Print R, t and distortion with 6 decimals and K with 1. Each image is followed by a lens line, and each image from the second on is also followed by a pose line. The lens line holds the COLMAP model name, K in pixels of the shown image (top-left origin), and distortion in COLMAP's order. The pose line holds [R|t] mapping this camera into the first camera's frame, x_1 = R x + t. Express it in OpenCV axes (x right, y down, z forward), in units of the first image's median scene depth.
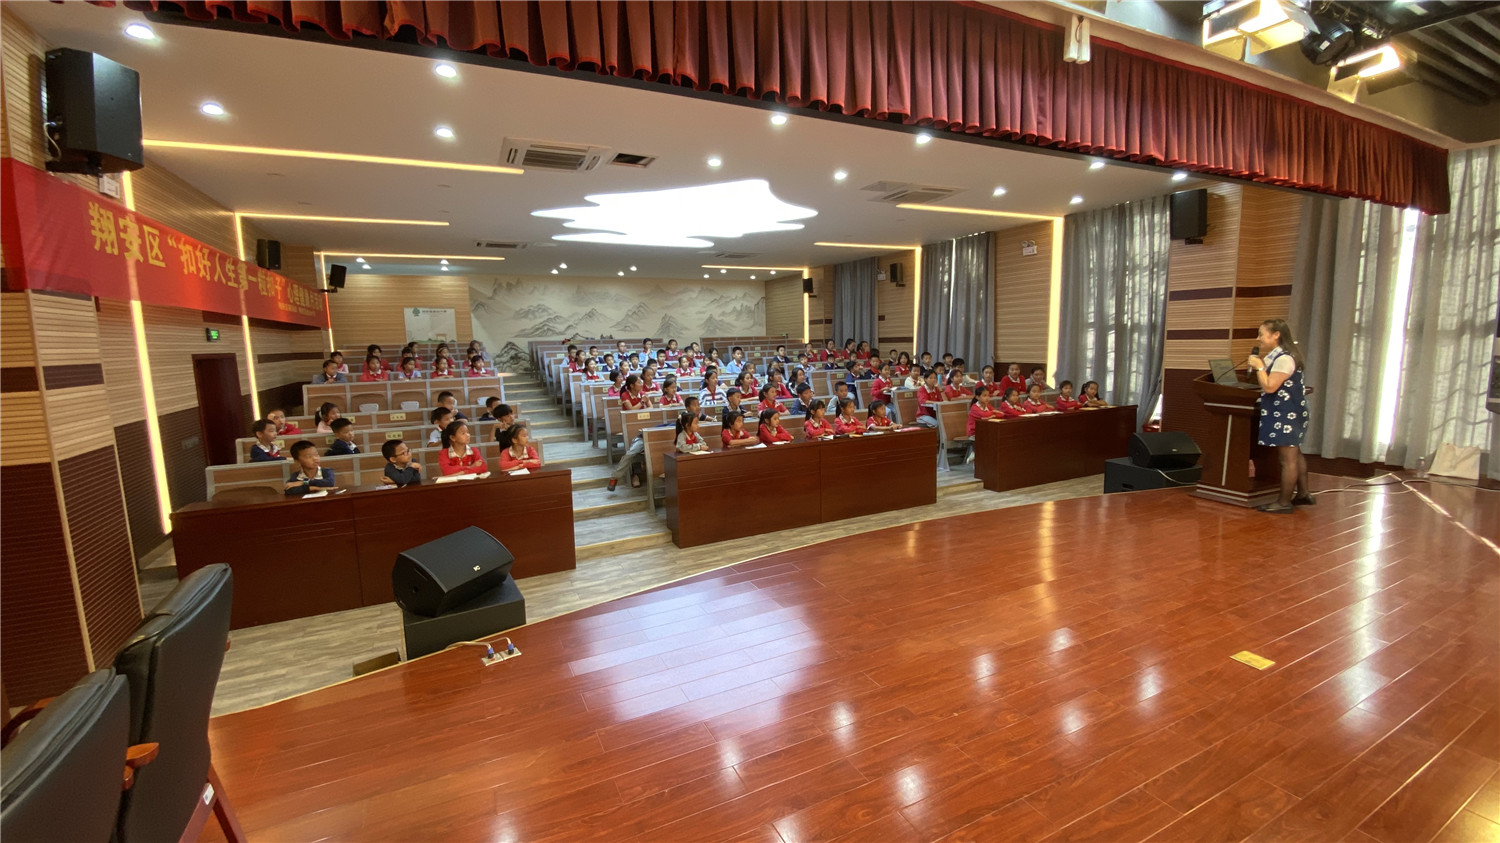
lens RADIAL K [[612.6, 0, 752.0], [0, 612.6, 415.8], [0, 0, 1]] dist [0.000006, -0.000008]
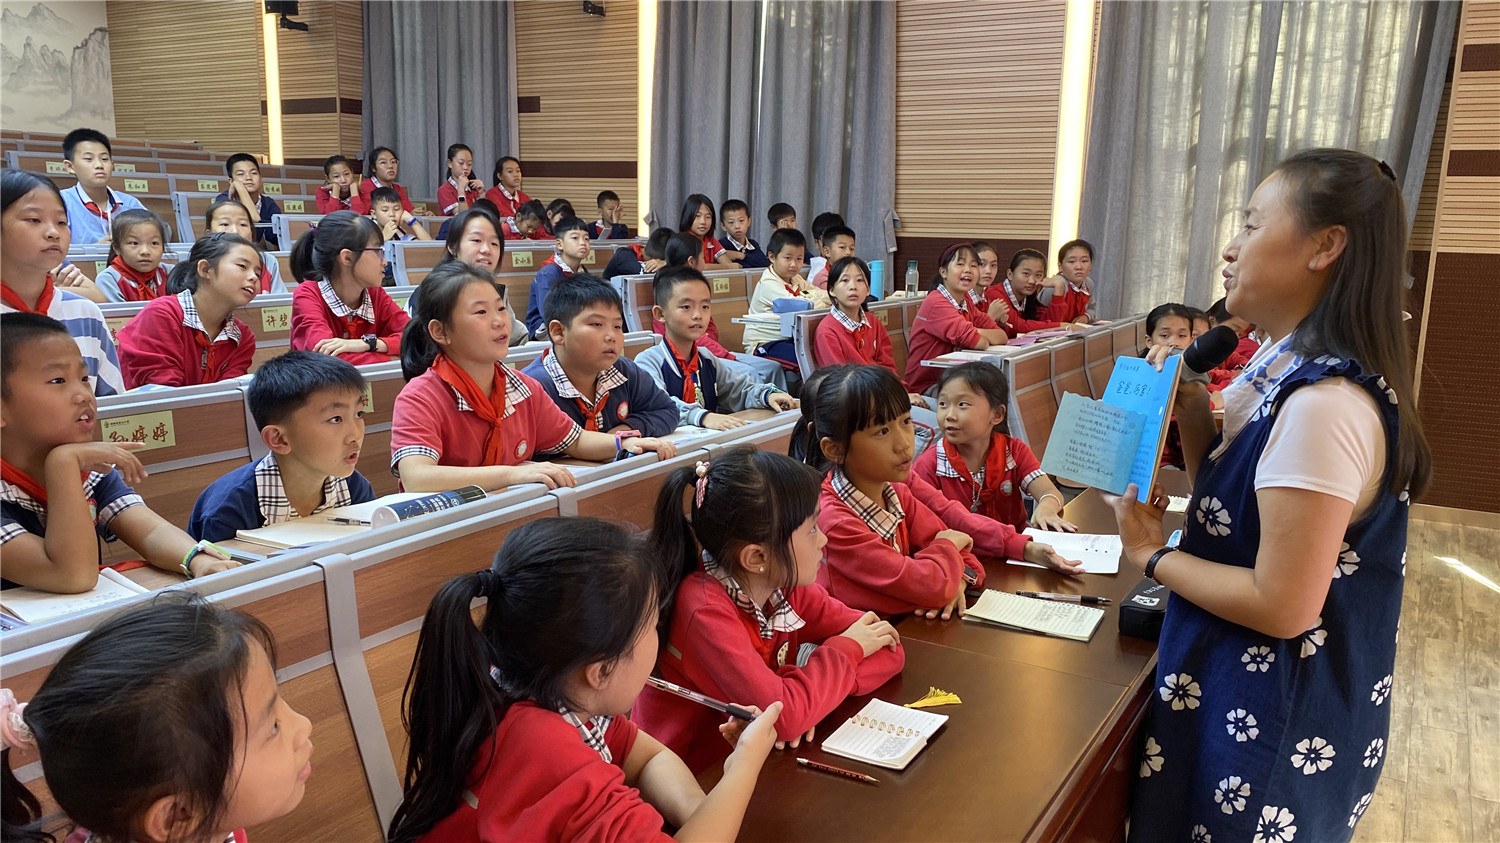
lens RADIAL K [[1172.0, 0, 751.8], [0, 1172.0, 418.5], [0, 0, 1]] dist [-0.002070, -0.005529]
pose [[0.837396, -0.042969, 0.544906, -0.052411], [0.021094, 0.998703, 0.046336, -0.009835], [-0.546190, -0.027307, 0.837216, 0.369594]]
